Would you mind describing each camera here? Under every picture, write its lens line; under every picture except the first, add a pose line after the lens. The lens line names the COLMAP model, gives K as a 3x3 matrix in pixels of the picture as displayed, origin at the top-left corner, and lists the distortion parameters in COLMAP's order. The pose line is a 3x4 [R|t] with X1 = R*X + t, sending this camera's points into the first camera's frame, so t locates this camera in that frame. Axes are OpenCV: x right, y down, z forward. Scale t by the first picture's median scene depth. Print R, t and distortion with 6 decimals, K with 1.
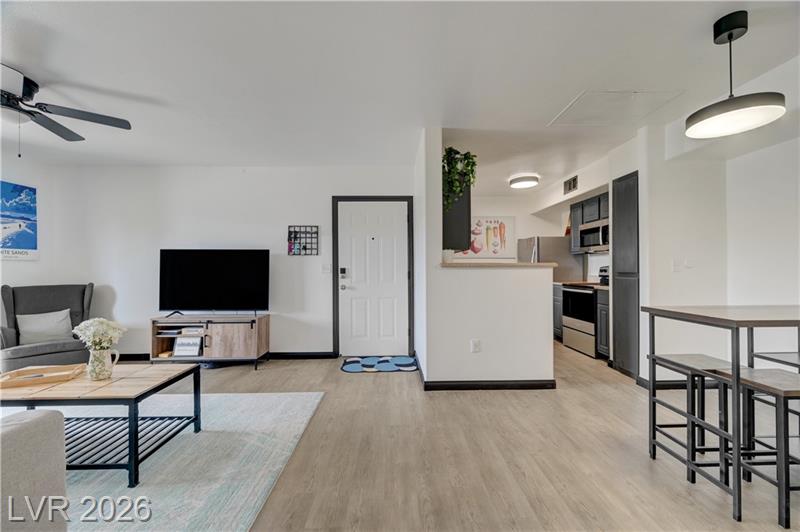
lens RADIAL K [[321.6, 0, 400.5], [0, 321.6, 267.3], [0, 0, 1]] dist [-0.008260, 0.000100]
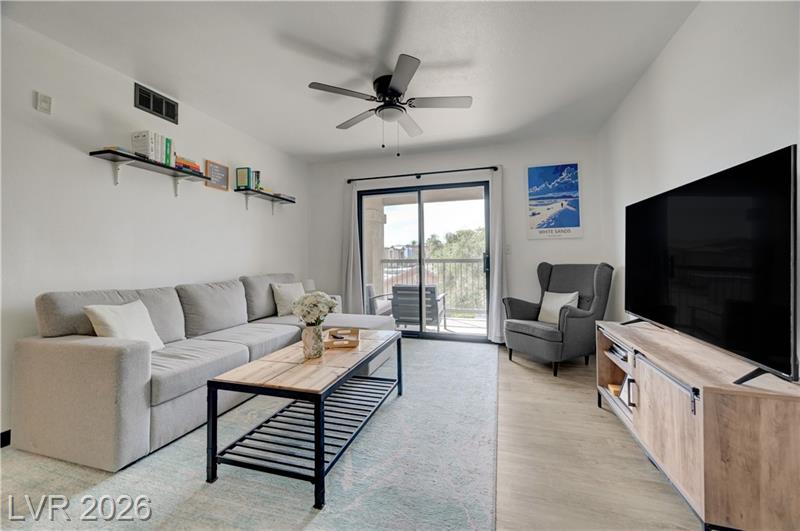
lens RADIAL K [[316.6, 0, 403.4], [0, 316.6, 254.0], [0, 0, 1]] dist [0.000298, 0.000277]
pose [[-0.314621, -0.009006, -0.949175, -0.071086], [0.011500, 0.999845, -0.013298, 0.032734], [0.949148, -0.015099, -0.314469, 0.785698]]
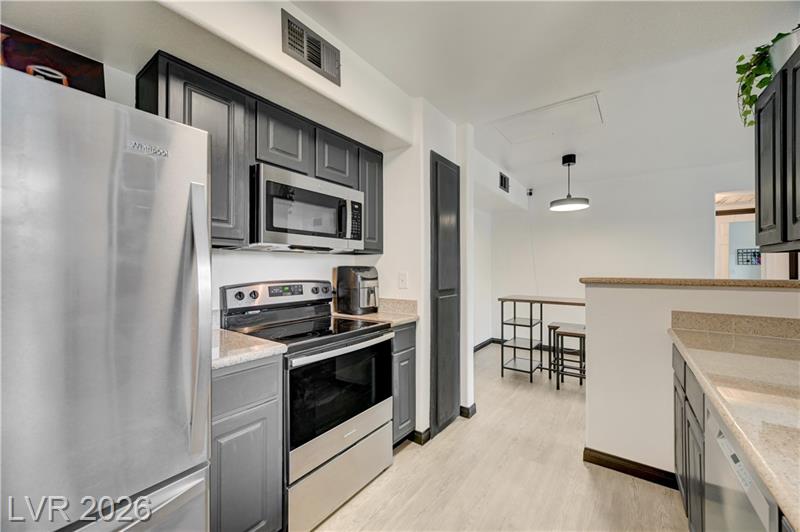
lens RADIAL K [[315.4, 0, 400.0], [0, 315.4, 266.0], [0, 0, 1]] dist [0.011346, 0.000126]
pose [[-0.793434, 0.009843, 0.608577, 0.296722], [0.003349, 0.999925, -0.011807, -0.024259], [-0.608648, -0.007330, -0.793407, 1.427699]]
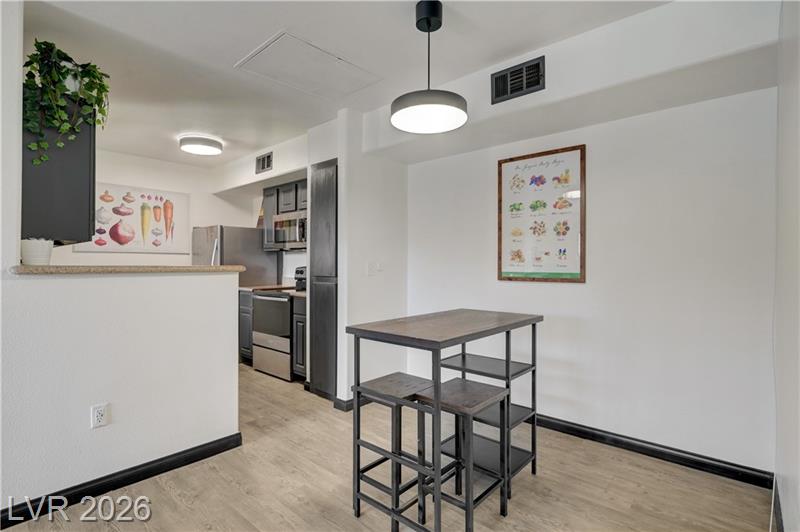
lens RADIAL K [[395.7, 0, 398.3], [0, 395.7, 262.3], [0, 0, 1]] dist [-0.002077, -0.000150]
pose [[0.685845, 0.008148, 0.727702, 0.067615], [-0.007458, 0.999964, -0.004167, -0.015637], [-0.727709, -0.002569, 0.685881, 0.122292]]
